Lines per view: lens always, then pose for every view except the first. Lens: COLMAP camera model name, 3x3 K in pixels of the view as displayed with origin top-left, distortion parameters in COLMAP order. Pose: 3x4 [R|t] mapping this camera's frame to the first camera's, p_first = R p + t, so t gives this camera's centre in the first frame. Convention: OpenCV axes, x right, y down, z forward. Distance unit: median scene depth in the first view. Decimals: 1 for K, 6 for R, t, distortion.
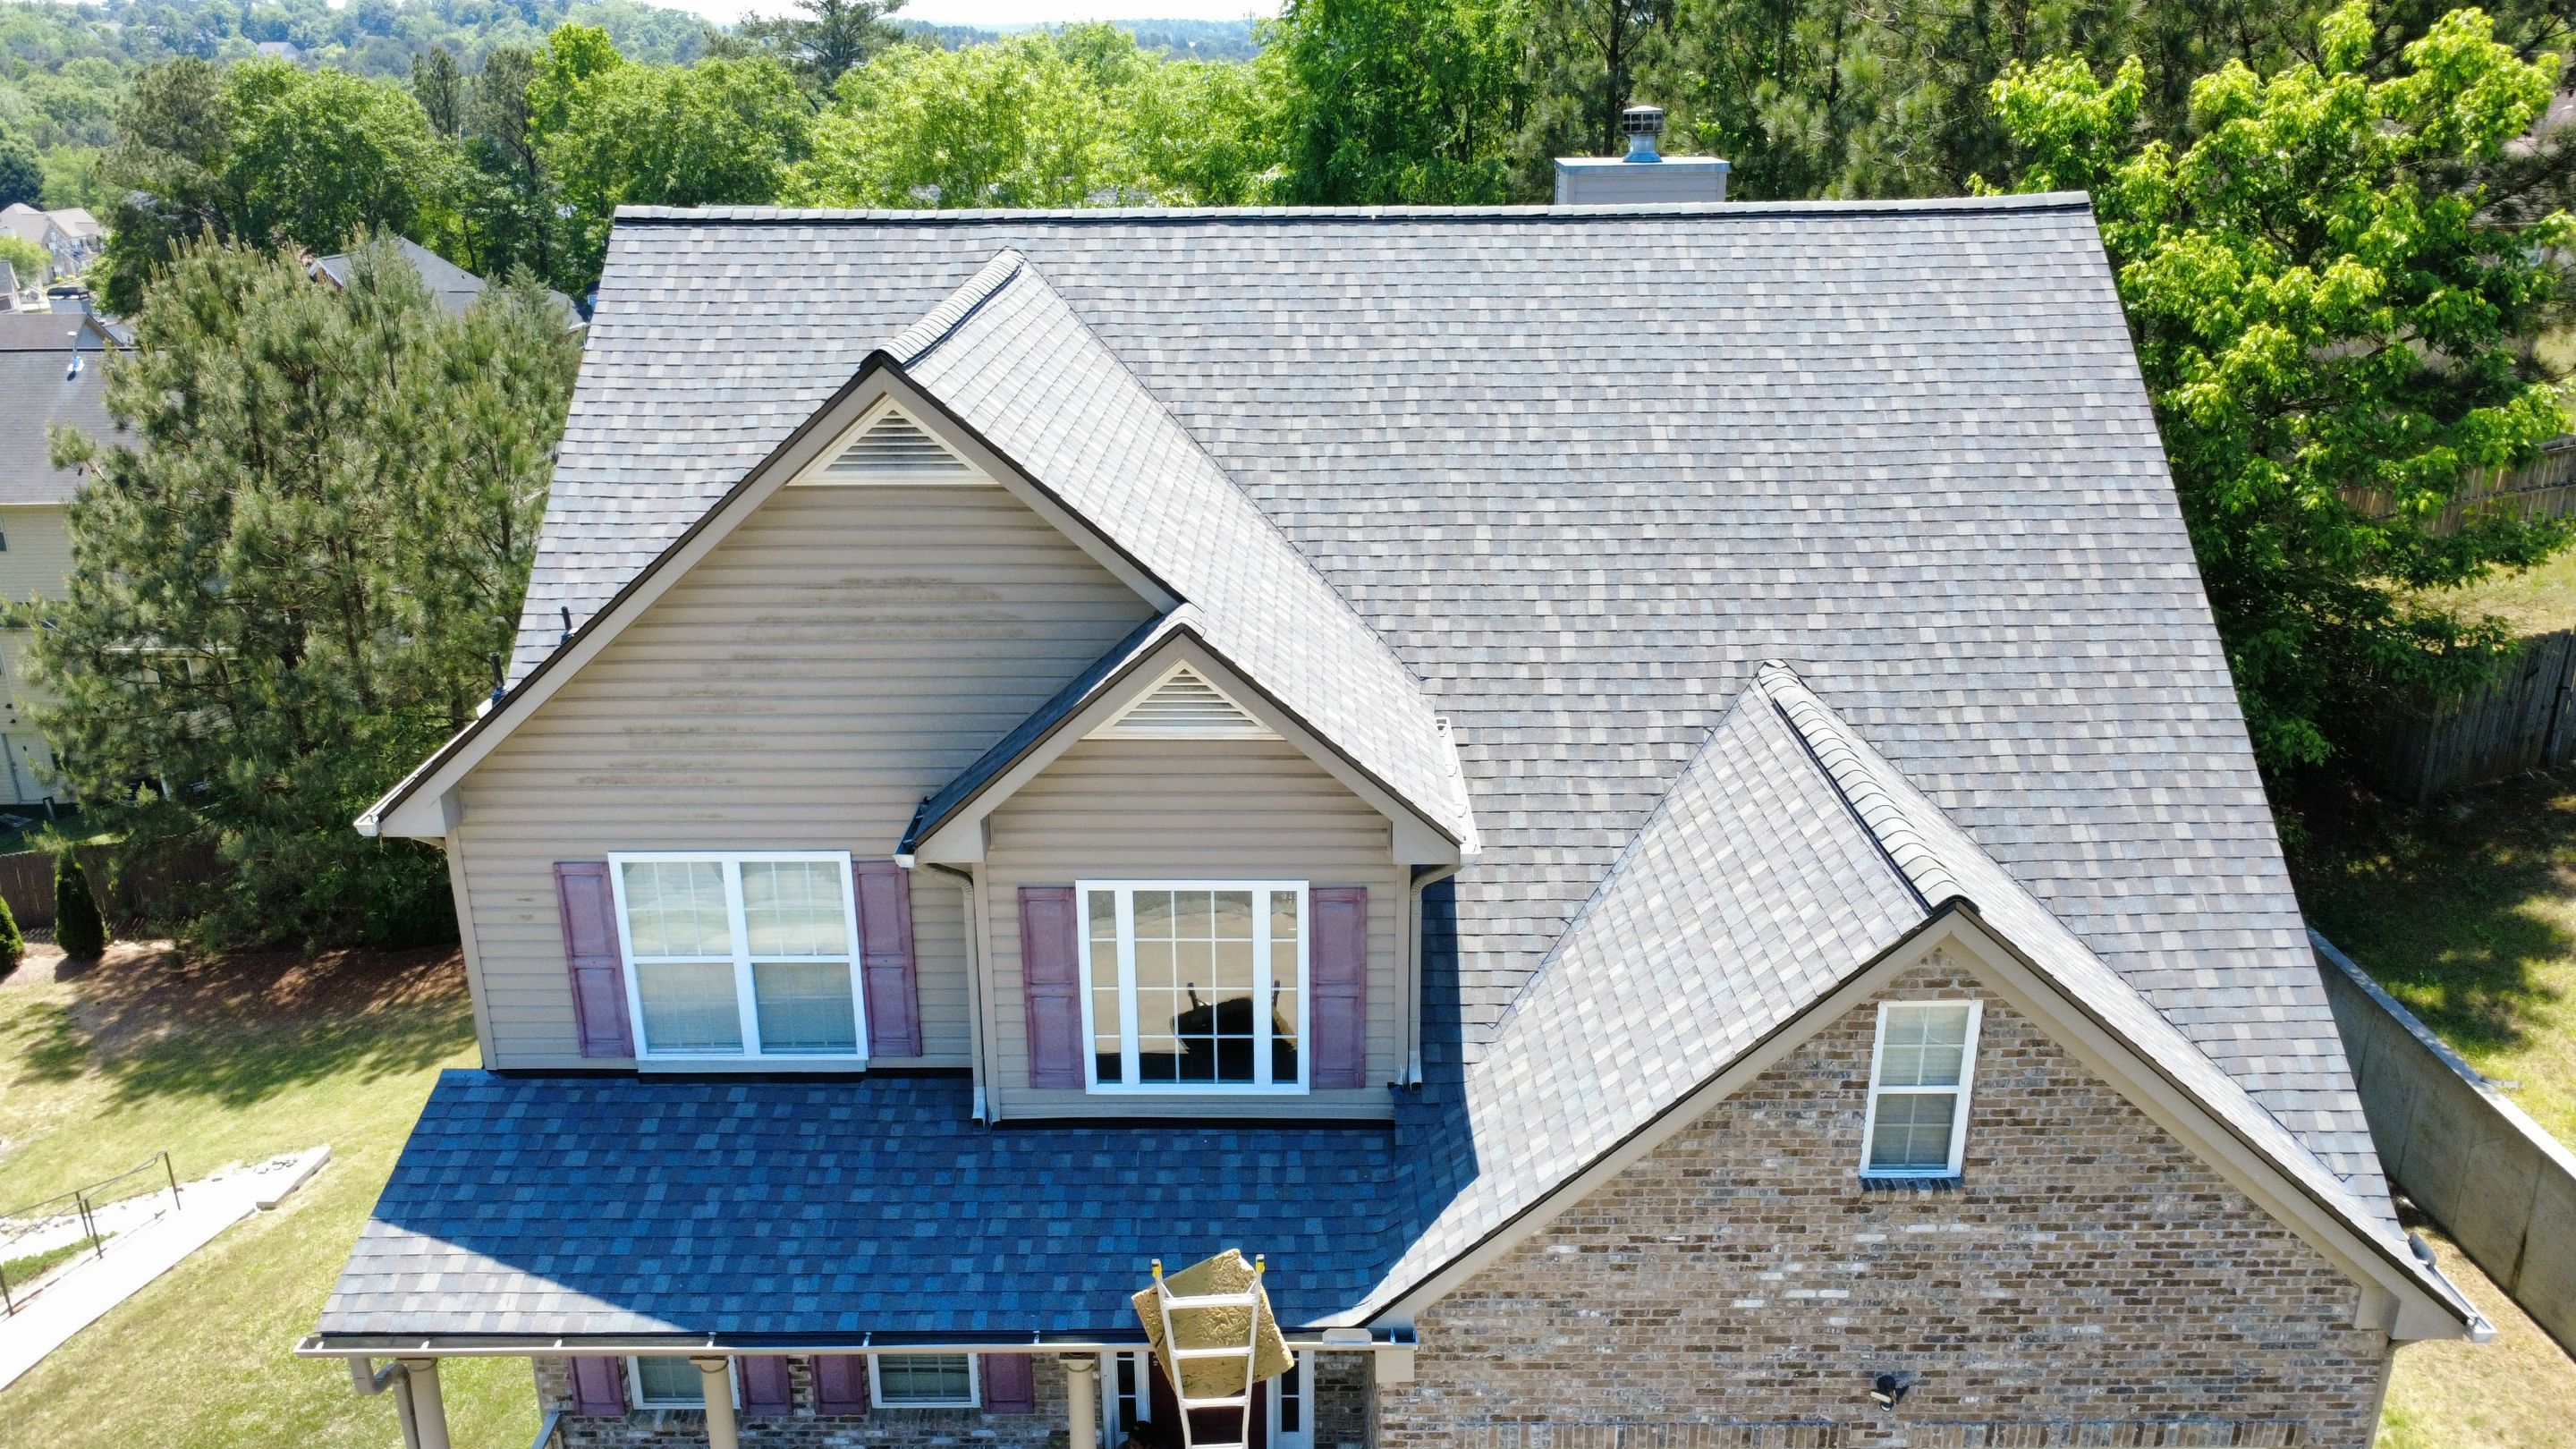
lens RADIAL K [[1881.2, 0, 1291.2], [0, 1881.2, 722.1], [0, 0, 1]] dist [-0.002582, 0.002733]
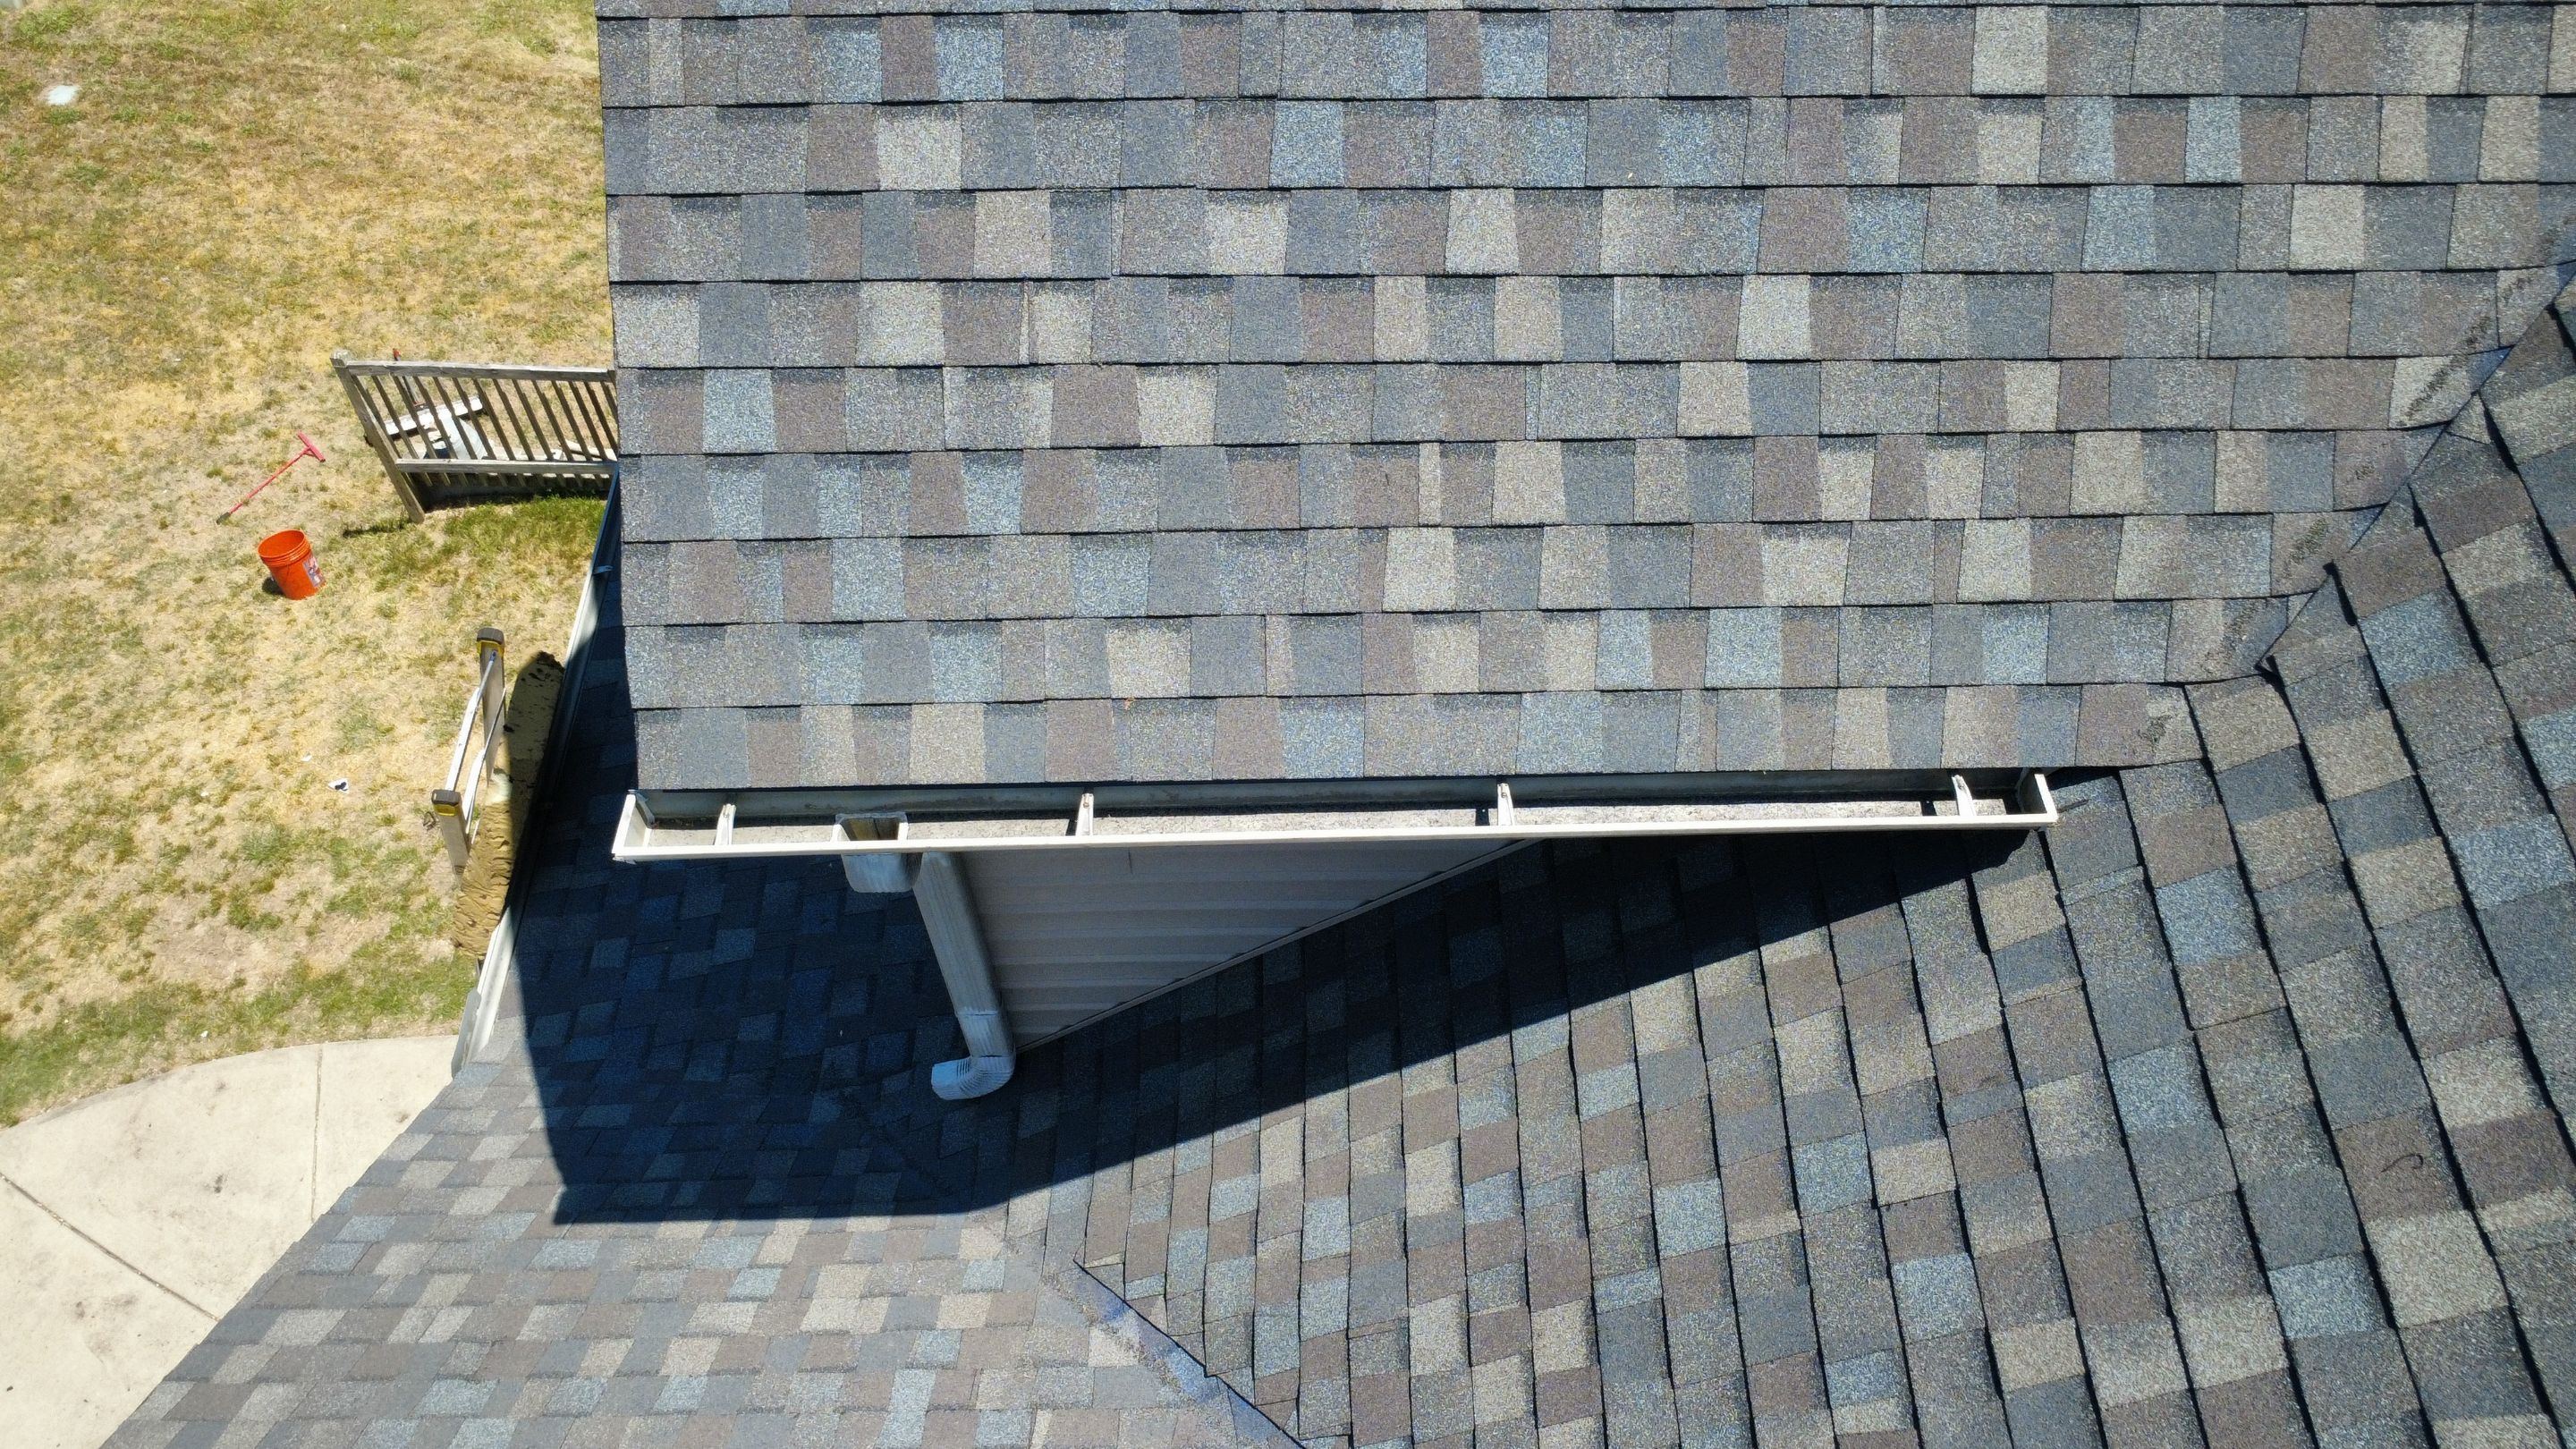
lens RADIAL K [[1881.2, 0, 1283.9], [0, 1881.2, 724.7], [0, 0, 1]] dist [-0.002582, 0.002733]
pose [[0.012572, 0.832005, -0.554626, 0.194155], [-0.331666, 0.526738, 0.782652, -0.152548], [0.943313, 0.174112, 0.282570, 0.826620]]
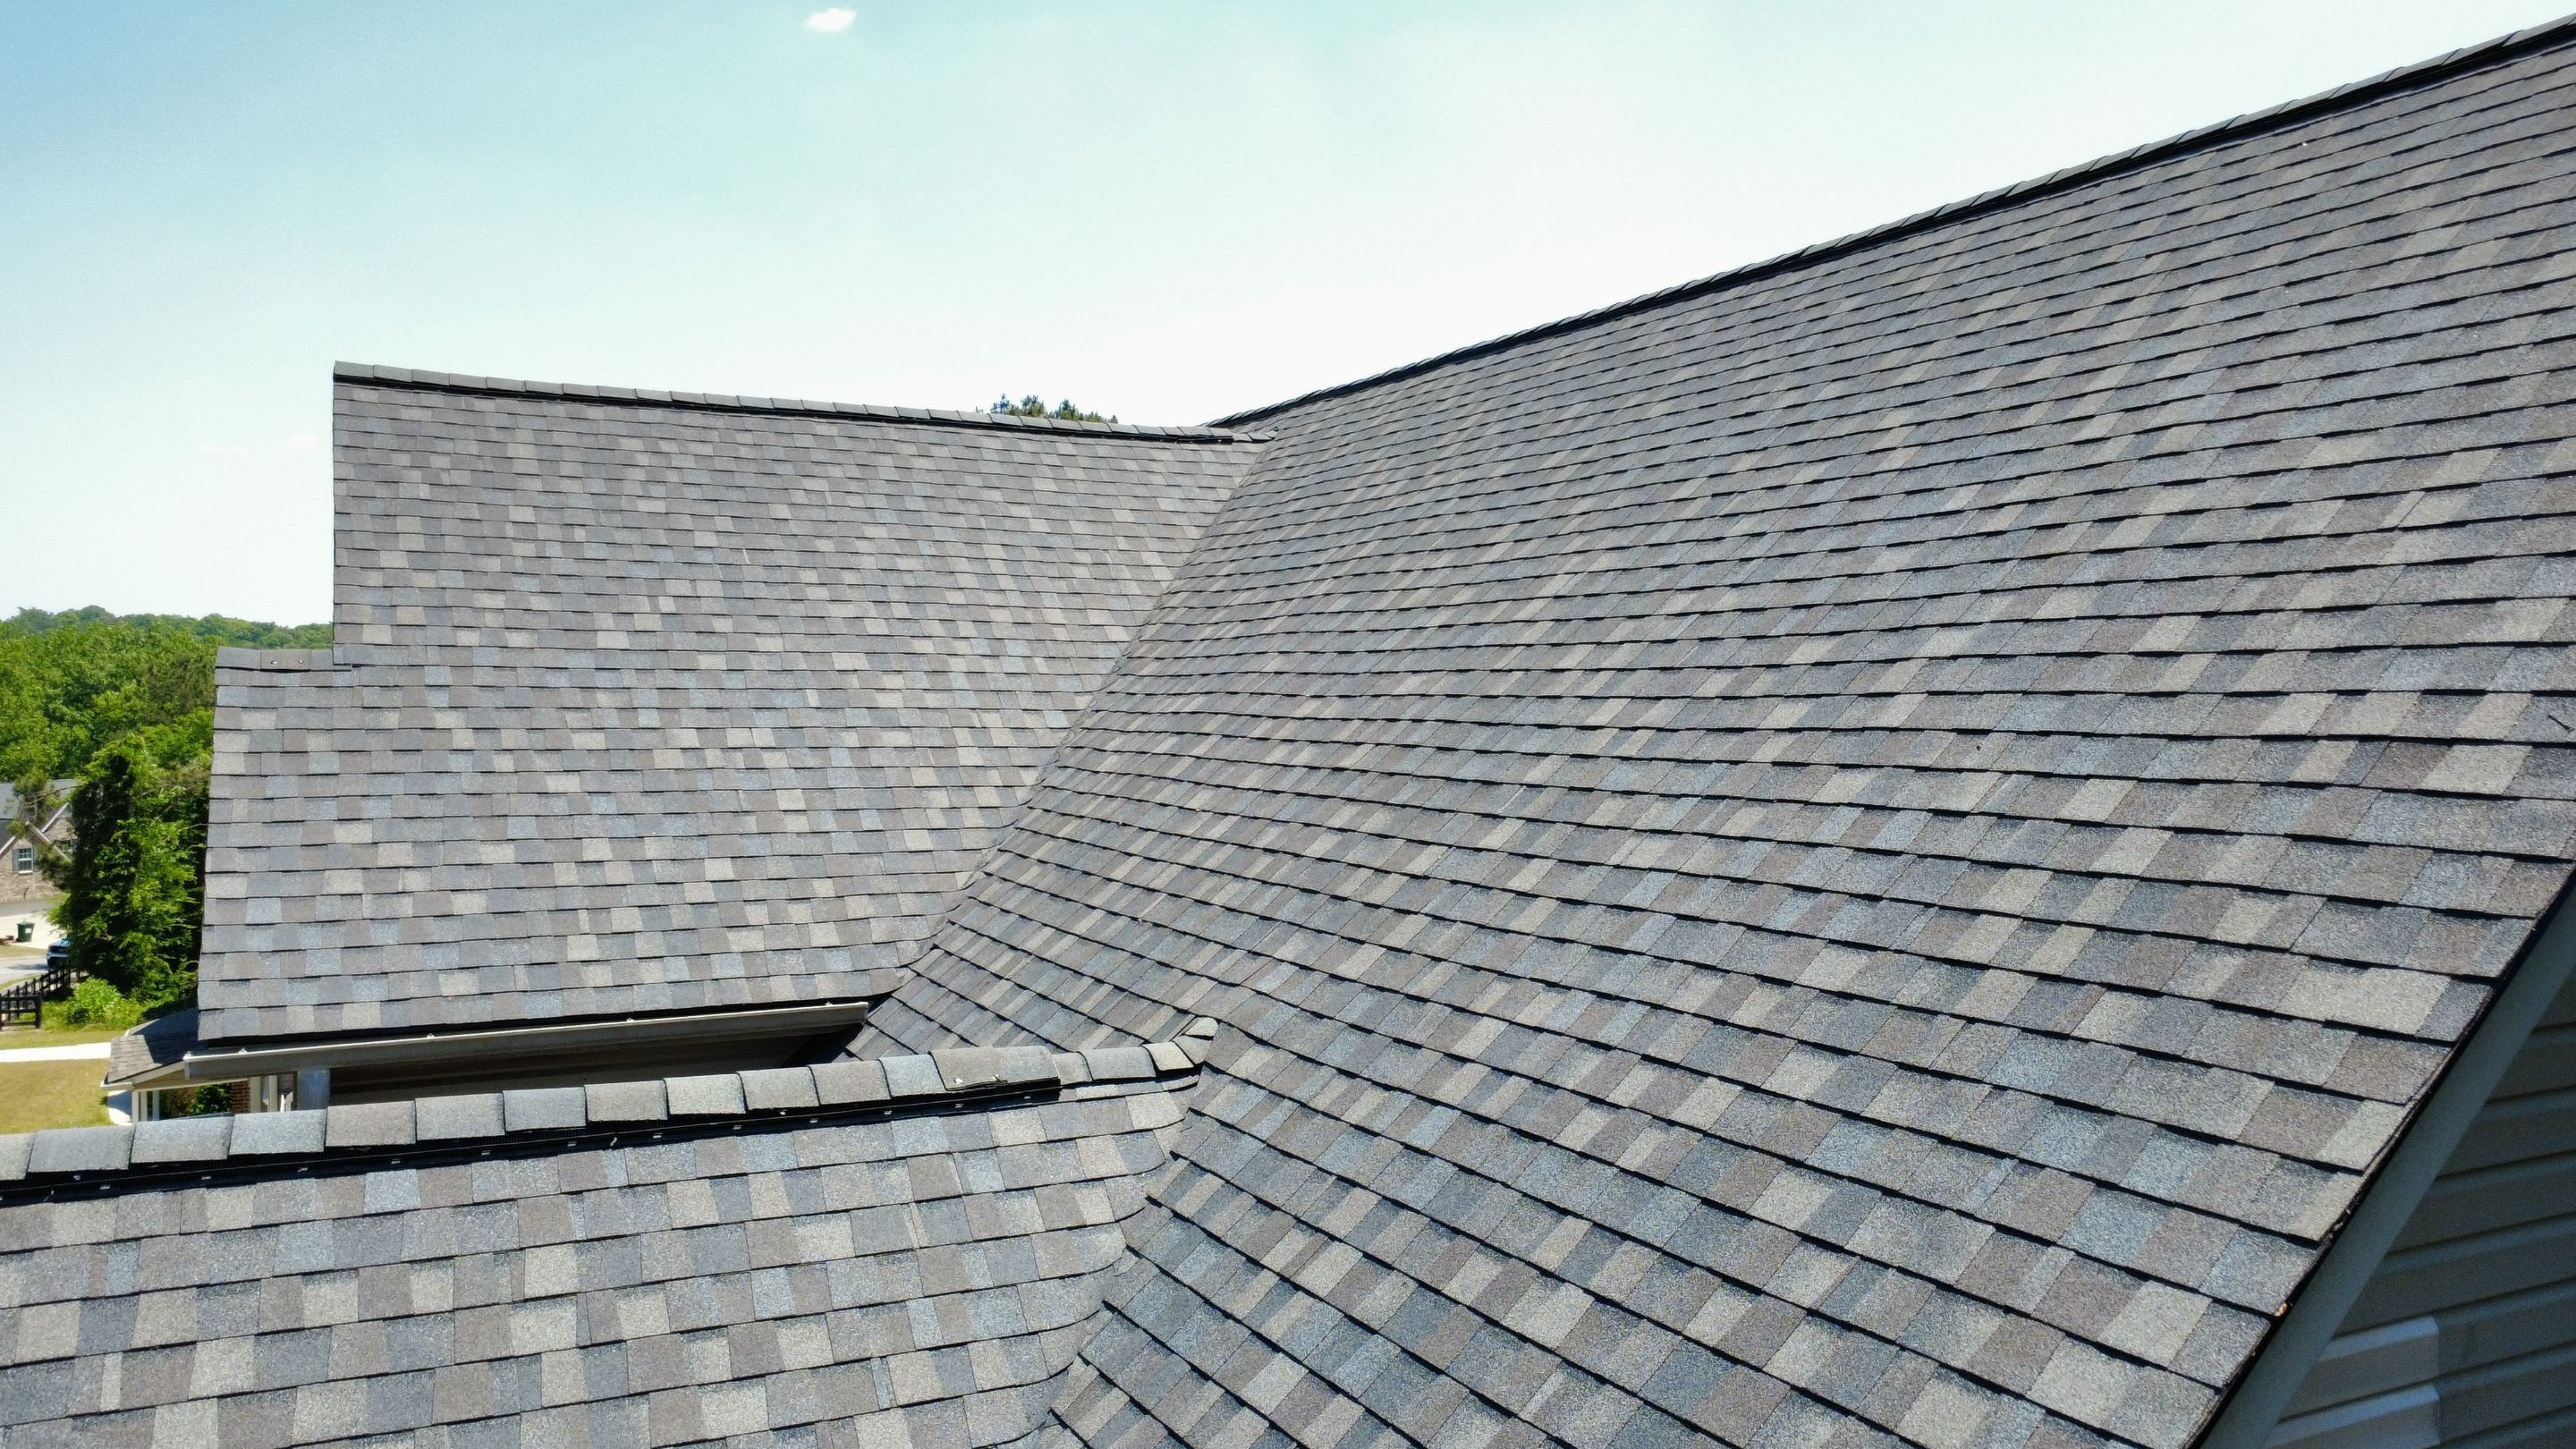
lens RADIAL K [[1881.2, 0, 1288.2], [0, 1881.2, 722.6], [0, 0, 1]] dist [-0.002582, 0.002733]
pose [[0.457533, 0.024433, -0.888857, 0.619059], [-0.309880, 0.941338, -0.133633, -0.044155], [0.833449, 0.336581, 0.438265, 0.813235]]
